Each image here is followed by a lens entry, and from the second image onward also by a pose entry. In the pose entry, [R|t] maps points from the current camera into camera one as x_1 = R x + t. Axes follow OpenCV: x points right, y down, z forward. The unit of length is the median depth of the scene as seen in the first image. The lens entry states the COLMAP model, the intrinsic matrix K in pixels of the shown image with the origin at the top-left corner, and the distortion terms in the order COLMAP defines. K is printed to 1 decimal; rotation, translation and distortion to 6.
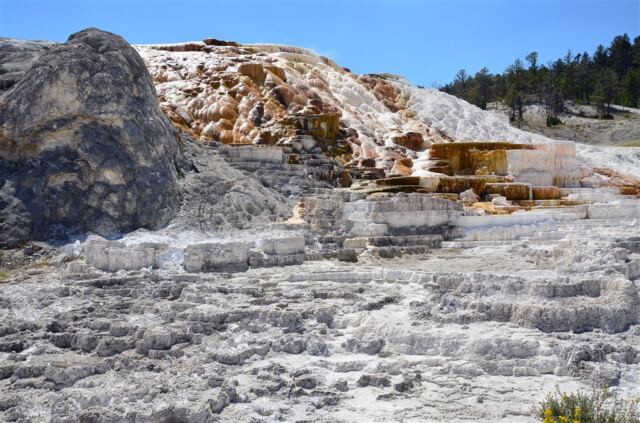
lens RADIAL K [[498.8, 0, 323.8], [0, 498.8, 215.7], [0, 0, 1]] dist [-0.147187, 0.071791]
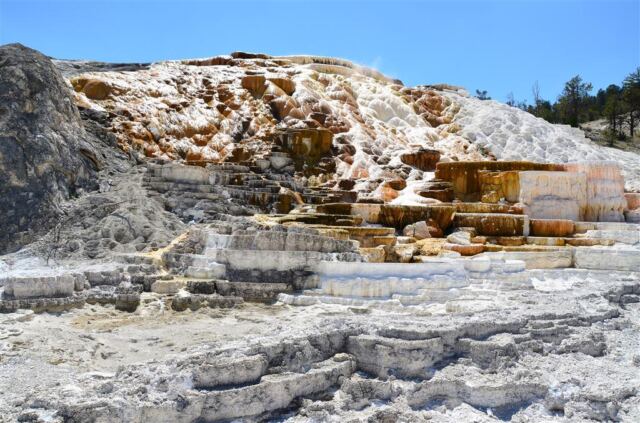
lens RADIAL K [[498.8, 0, 339.1], [0, 498.8, 212.5], [0, 0, 1]] dist [-0.147187, 0.071791]
pose [[0.971889, 0.035205, -0.232794, 0.566189], [-0.043816, 0.998530, -0.031918, -0.057931], [0.231328, 0.041221, 0.972002, 0.307119]]
